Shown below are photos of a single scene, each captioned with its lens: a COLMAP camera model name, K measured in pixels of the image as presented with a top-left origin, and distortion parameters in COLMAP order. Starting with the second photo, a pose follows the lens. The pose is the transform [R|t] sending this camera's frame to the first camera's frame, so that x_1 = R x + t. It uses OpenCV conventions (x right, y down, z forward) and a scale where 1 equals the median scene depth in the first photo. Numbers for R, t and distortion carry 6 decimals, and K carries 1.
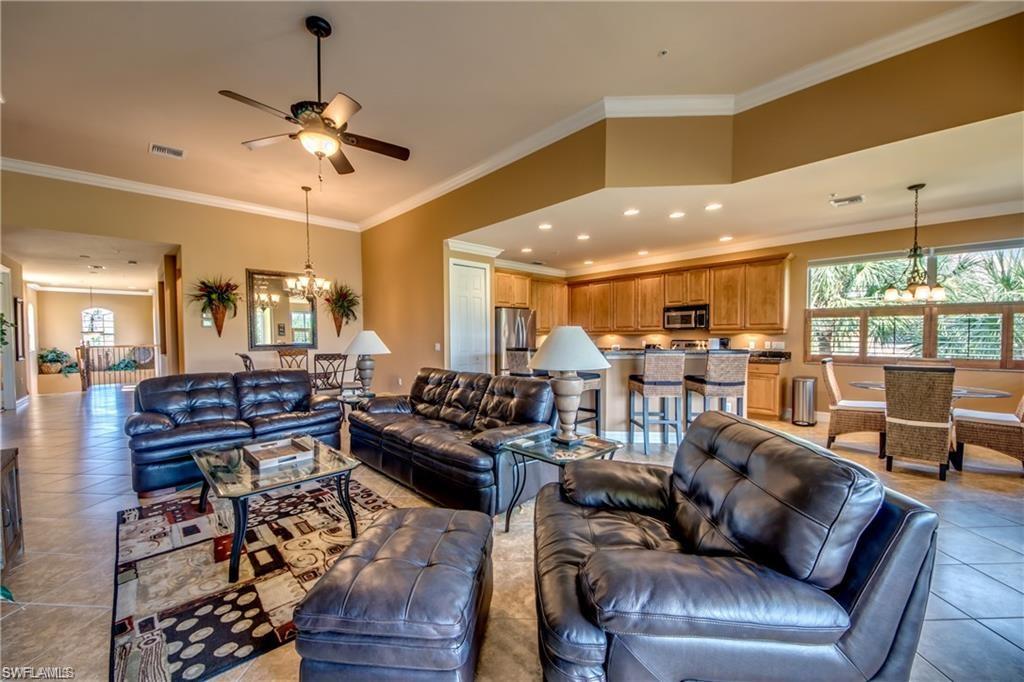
lens RADIAL K [[390.7, 0, 511.9], [0, 390.7, 343.9], [0, 0, 1]] dist [0.026670, -0.017971]
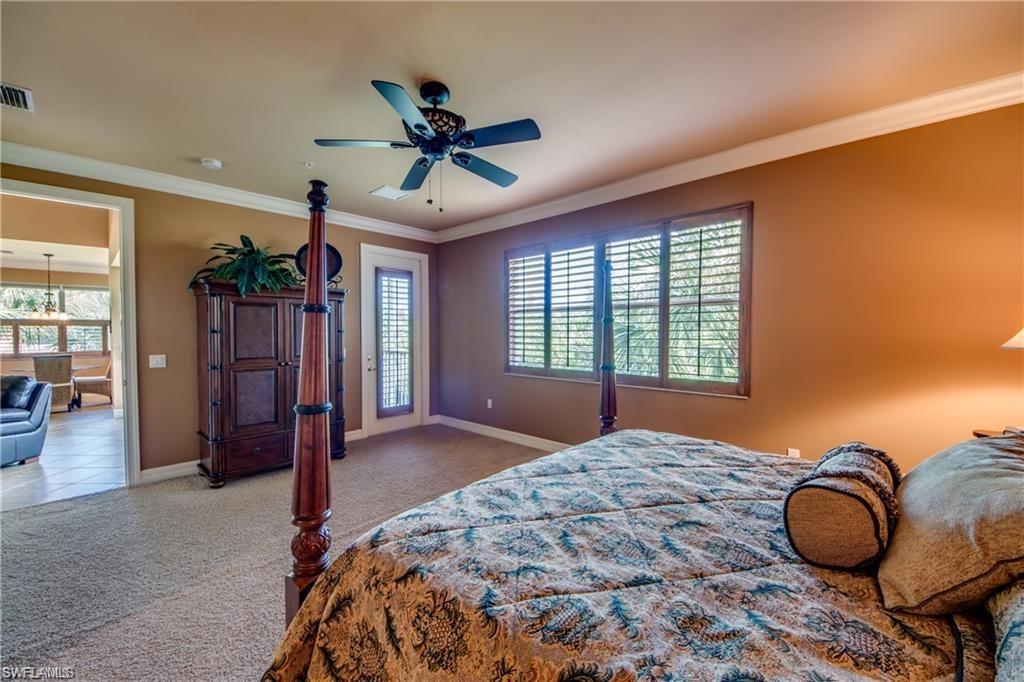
lens RADIAL K [[390.7, 0, 511.9], [0, 390.7, 343.9], [0, 0, 1]] dist [0.026670, -0.017971]
pose [[-0.077400, -0.021743, 0.996763, -0.975318], [0.026911, 0.999352, 0.023890, 0.017570], [-0.996637, 0.028673, -0.076765, -1.015283]]
